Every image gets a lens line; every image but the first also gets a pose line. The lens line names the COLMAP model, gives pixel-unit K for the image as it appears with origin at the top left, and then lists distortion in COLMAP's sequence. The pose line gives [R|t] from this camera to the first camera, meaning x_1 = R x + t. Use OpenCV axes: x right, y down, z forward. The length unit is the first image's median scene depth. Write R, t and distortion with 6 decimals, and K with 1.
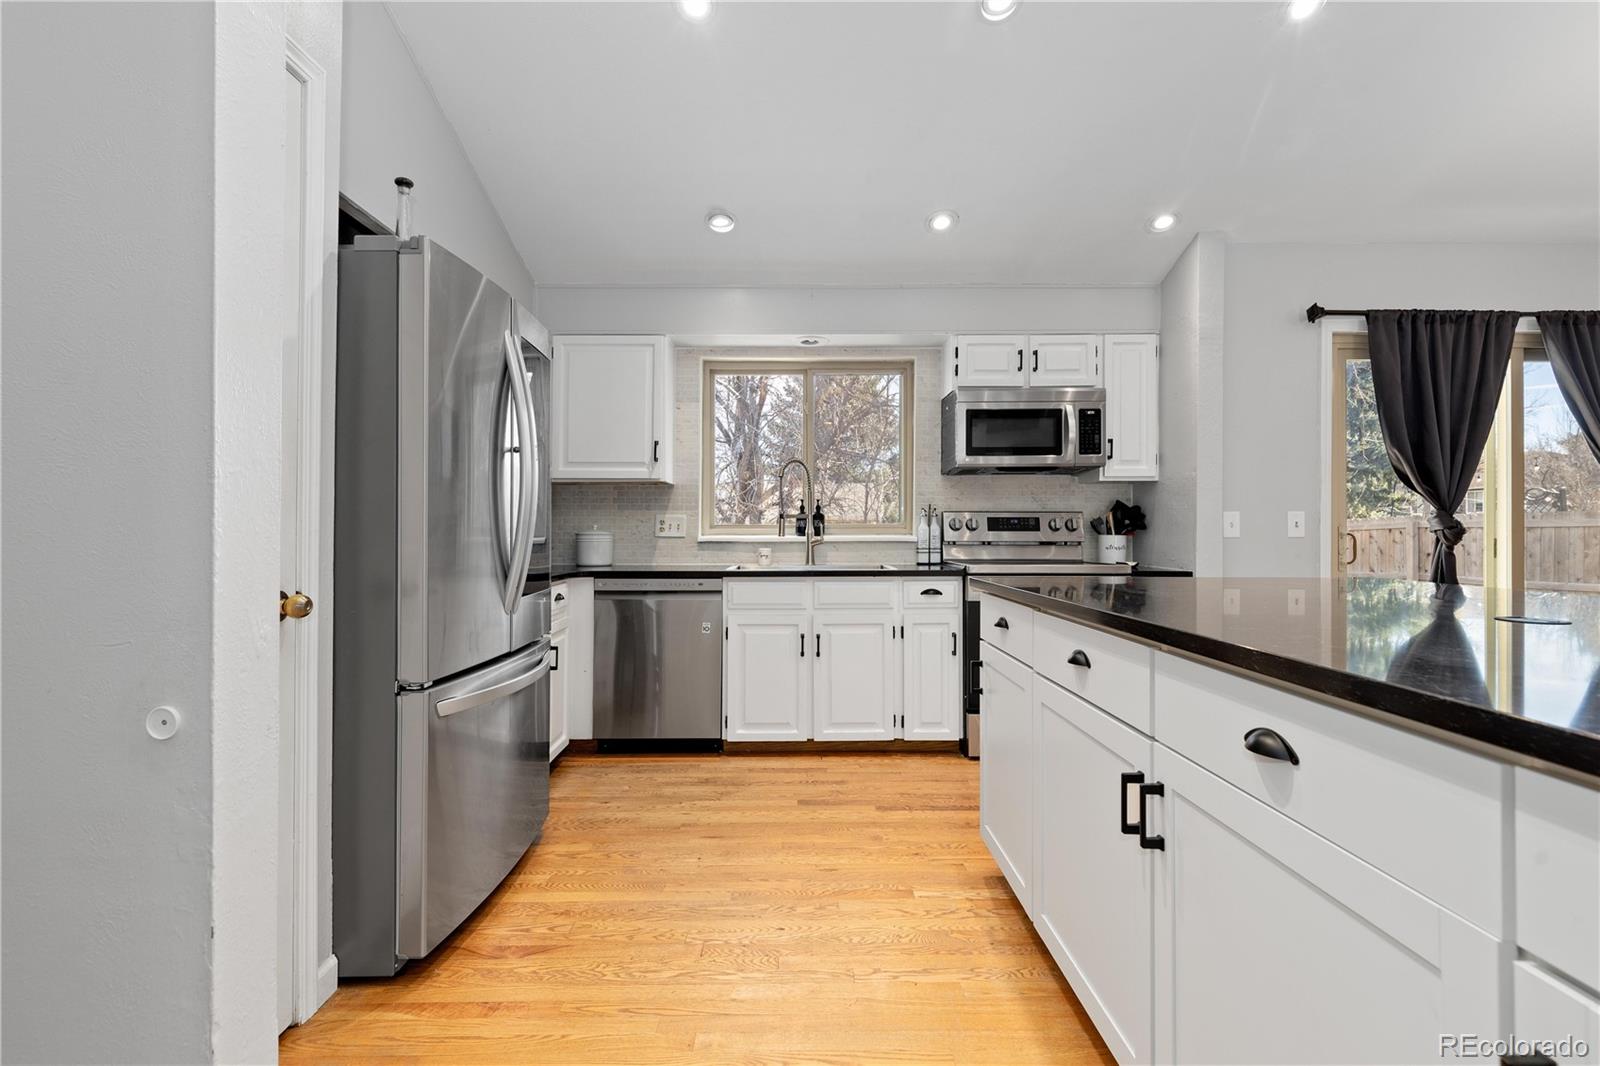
lens RADIAL K [[731.5, 0, 797.8], [0, 731.5, 534.1], [0, 0, 1]] dist [0.009444, -0.002359]
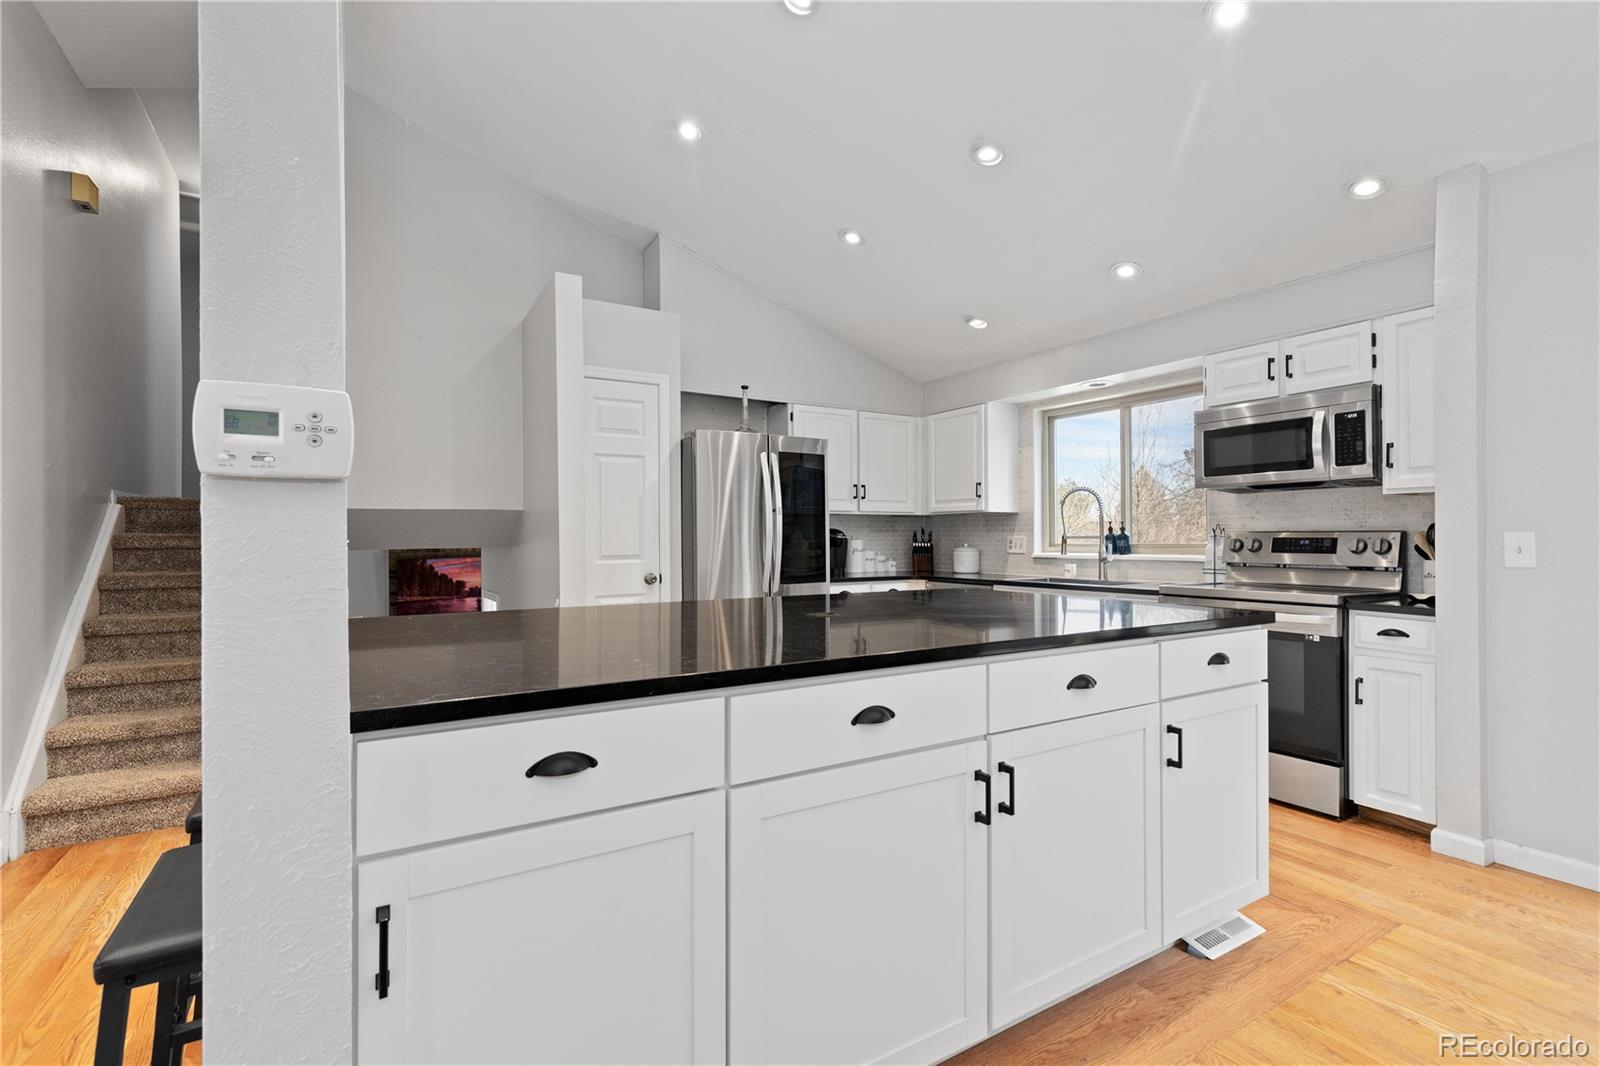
lens RADIAL K [[731.5, 0, 795.6], [0, 731.5, 533.7], [0, 0, 1]] dist [0.009444, -0.002359]
pose [[0.525410, -0.008963, -0.850802, 0.776780], [-0.000234, 0.999943, -0.010678, -0.019176], [0.850849, 0.005809, 0.525378, 0.002430]]
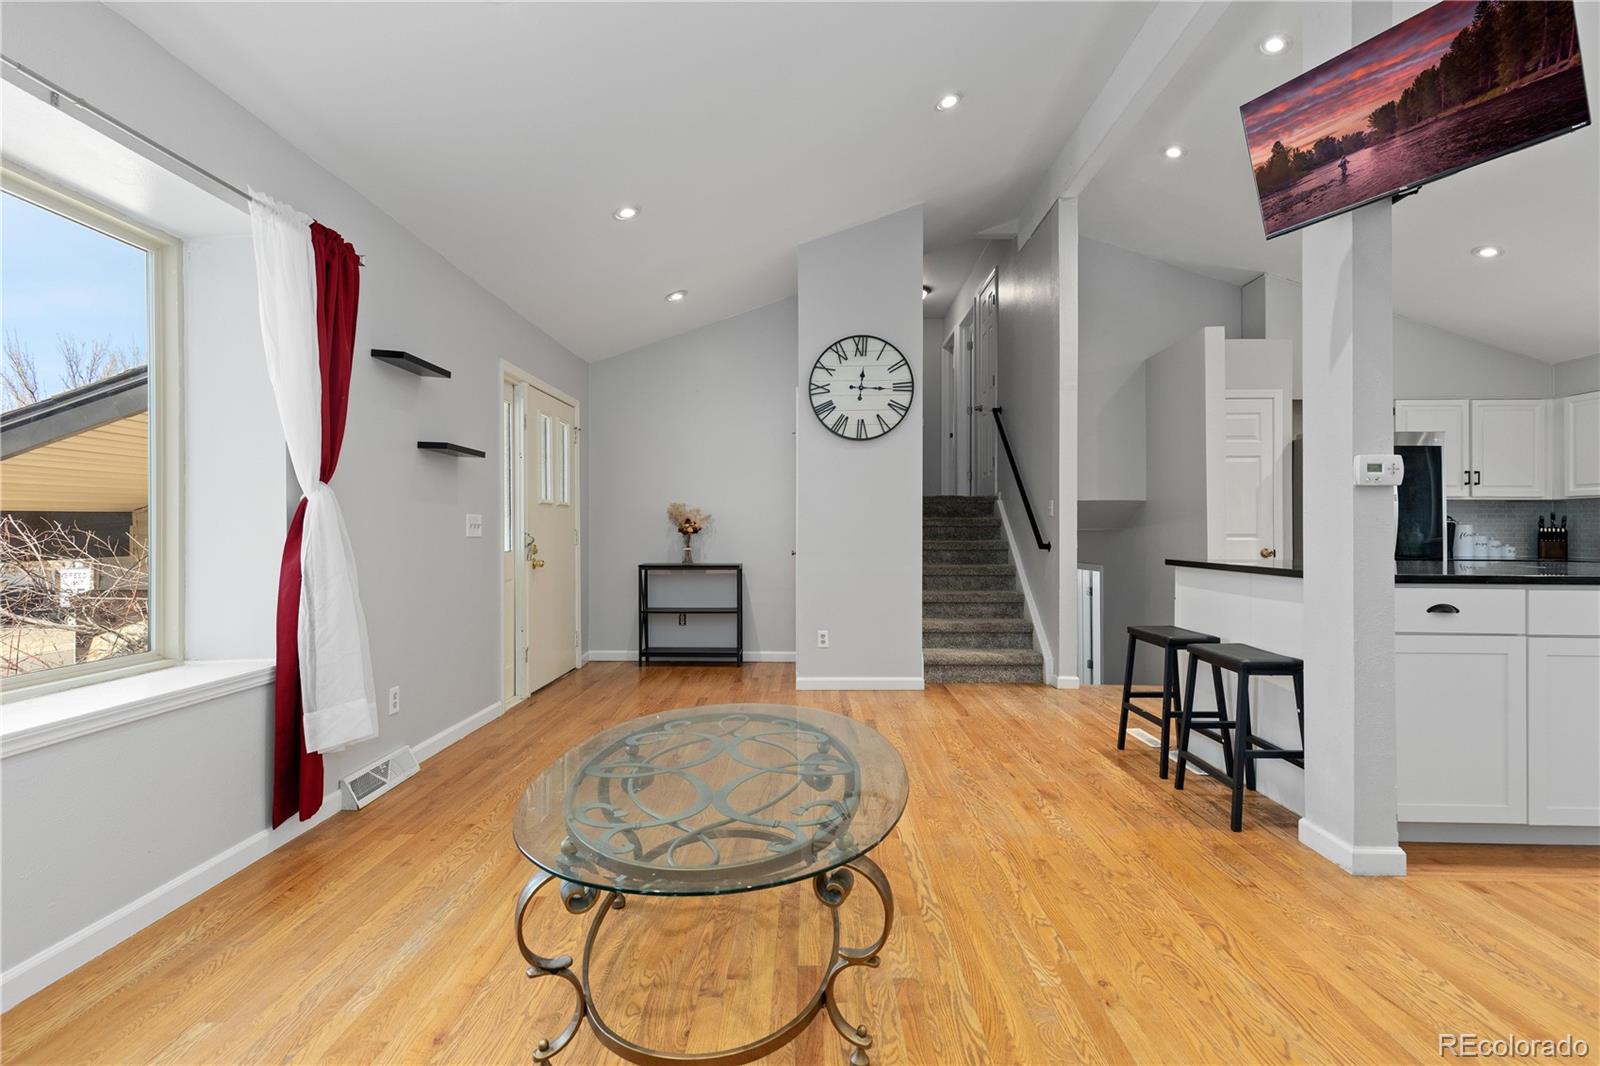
lens RADIAL K [[731.5, 0, 794.5], [0, 731.5, 526.4], [0, 0, 1]] dist [0.009444, -0.002359]
pose [[-0.018715, -0.007784, -0.999795, 1.137766], [-0.009509, 0.999926, -0.007607, 0.005718], [0.999780, 0.009364, -0.018787, -0.478061]]
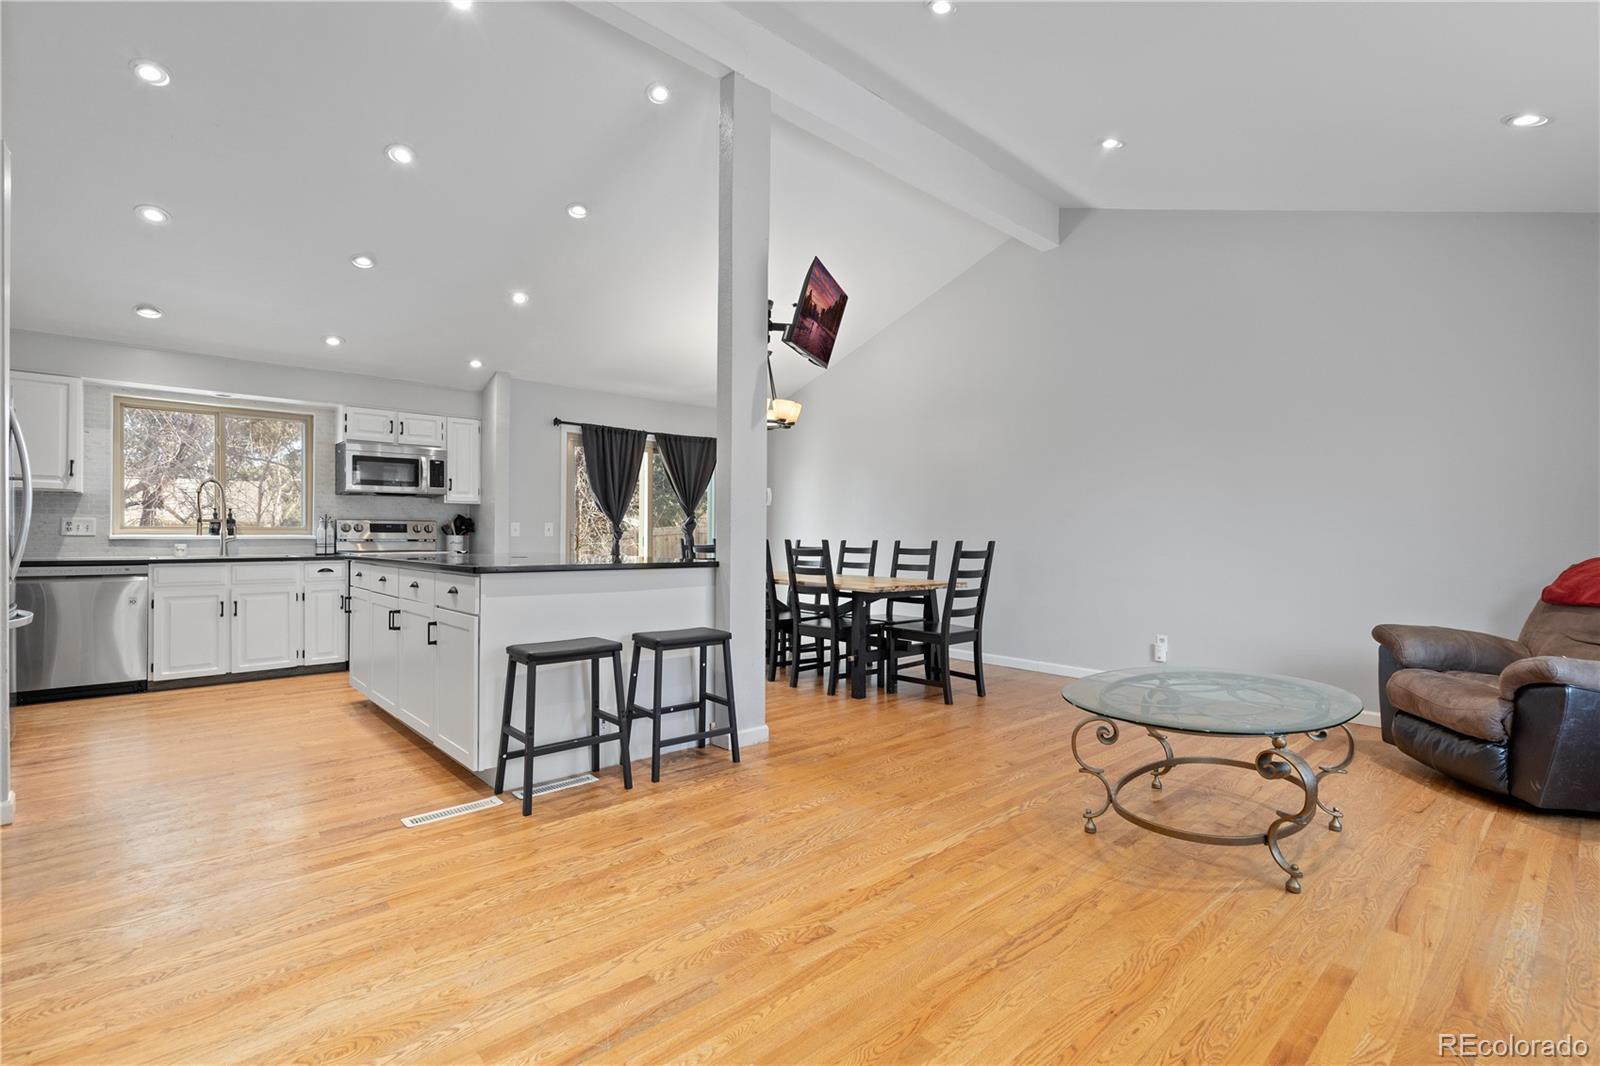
lens RADIAL K [[731.5, 0, 793.4], [0, 731.5, 536.1], [0, 0, 1]] dist [0.009444, -0.002359]
pose [[0.744778, 0.003177, 0.667304, -0.114337], [-0.001953, 0.999995, -0.002581, 0.006124], [-0.667309, 0.000619, 0.744781, -0.793132]]
